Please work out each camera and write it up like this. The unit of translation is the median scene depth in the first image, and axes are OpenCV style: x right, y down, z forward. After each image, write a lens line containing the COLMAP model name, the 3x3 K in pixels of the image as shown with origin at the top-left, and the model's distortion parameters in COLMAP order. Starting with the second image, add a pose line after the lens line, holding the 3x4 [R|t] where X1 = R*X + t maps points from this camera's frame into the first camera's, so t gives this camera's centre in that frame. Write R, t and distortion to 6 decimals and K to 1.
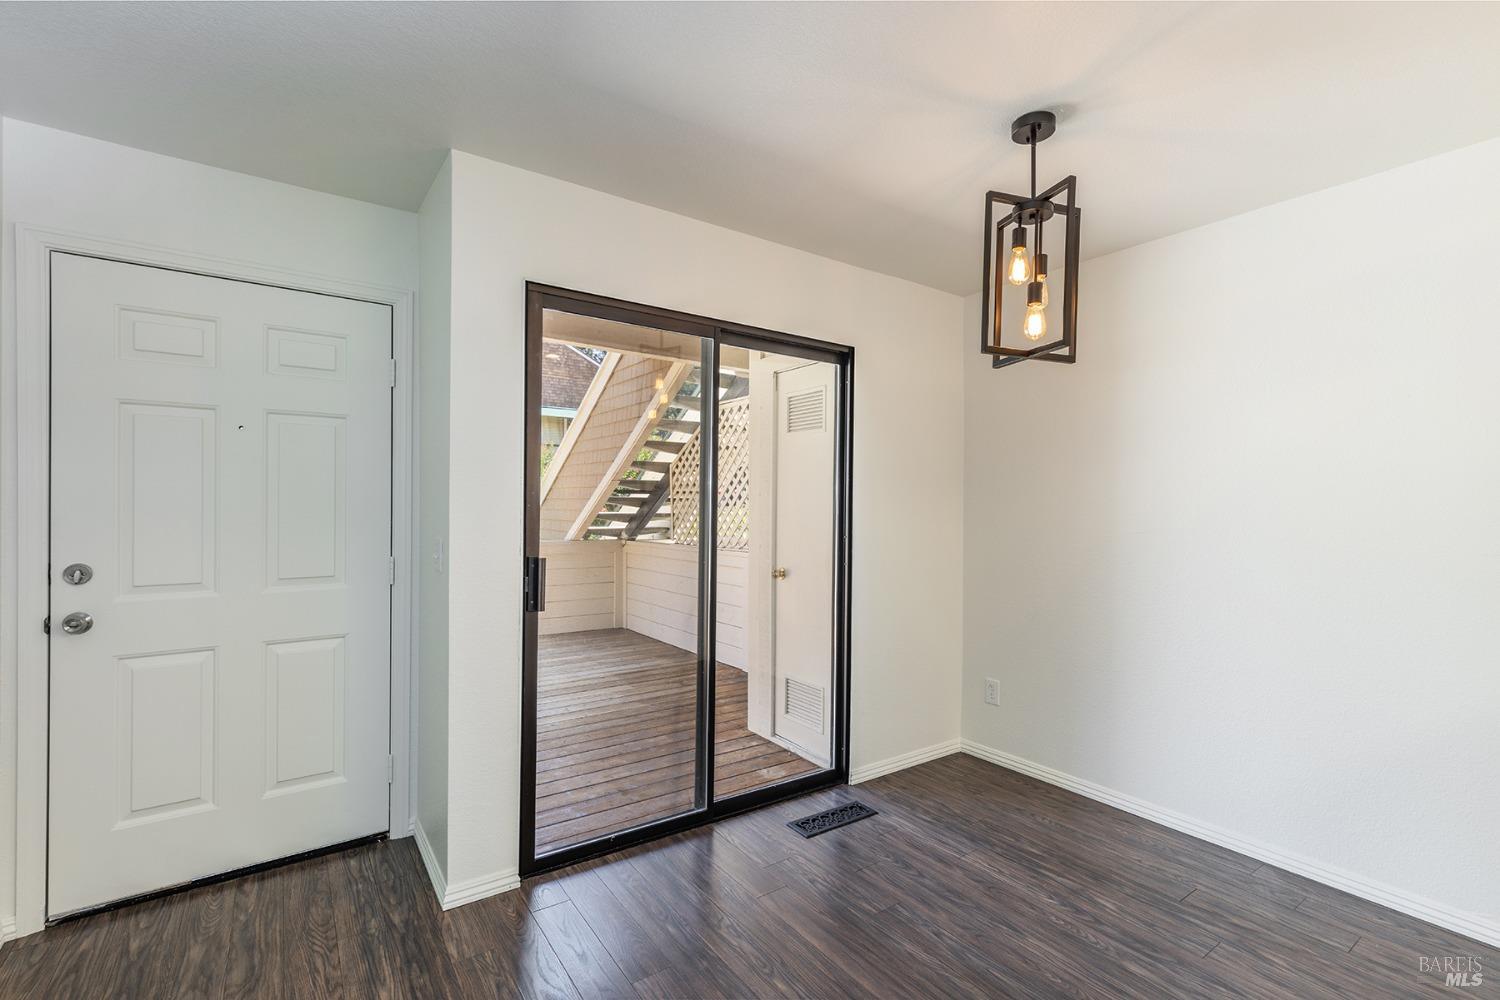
lens RADIAL K [[670.9, 0, 761.2], [0, 670.9, 508.3], [0, 0, 1]] dist [0.000064, 0.000179]
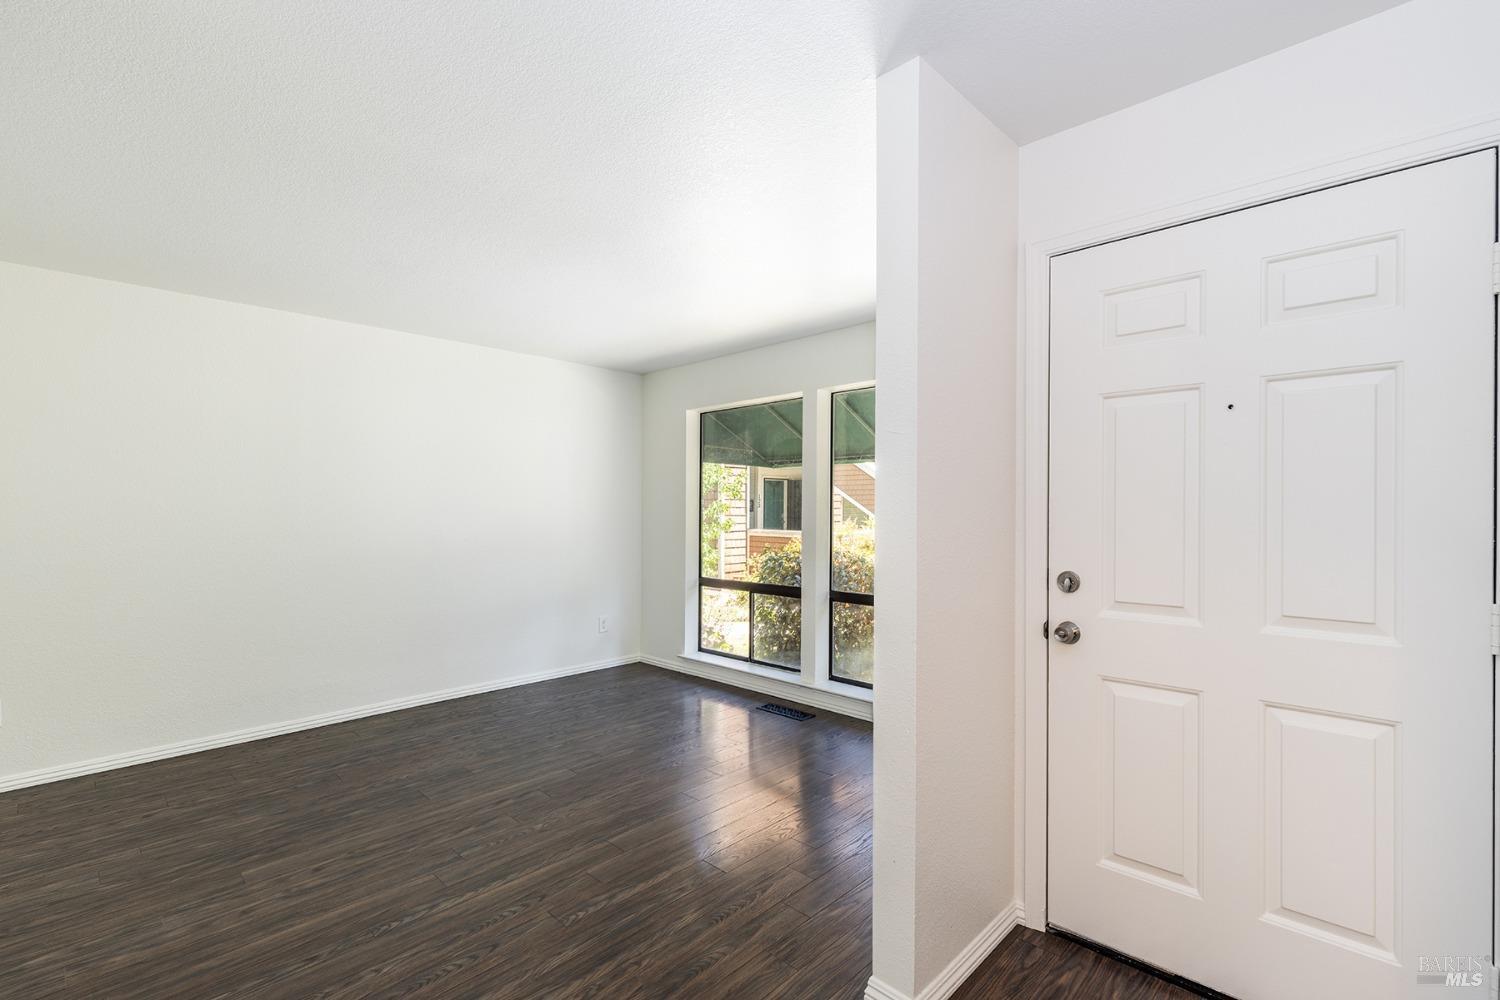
lens RADIAL K [[678.5, 0, 756.1], [0, 678.5, 506.4], [0, 0, 1]] dist [0.003083, 0.000507]
pose [[0.177846, -0.007648, -0.984029, -0.121374], [-0.008305, 0.999923, -0.009272, 0.002549], [0.984023, 0.009821, 0.177769, 0.339923]]
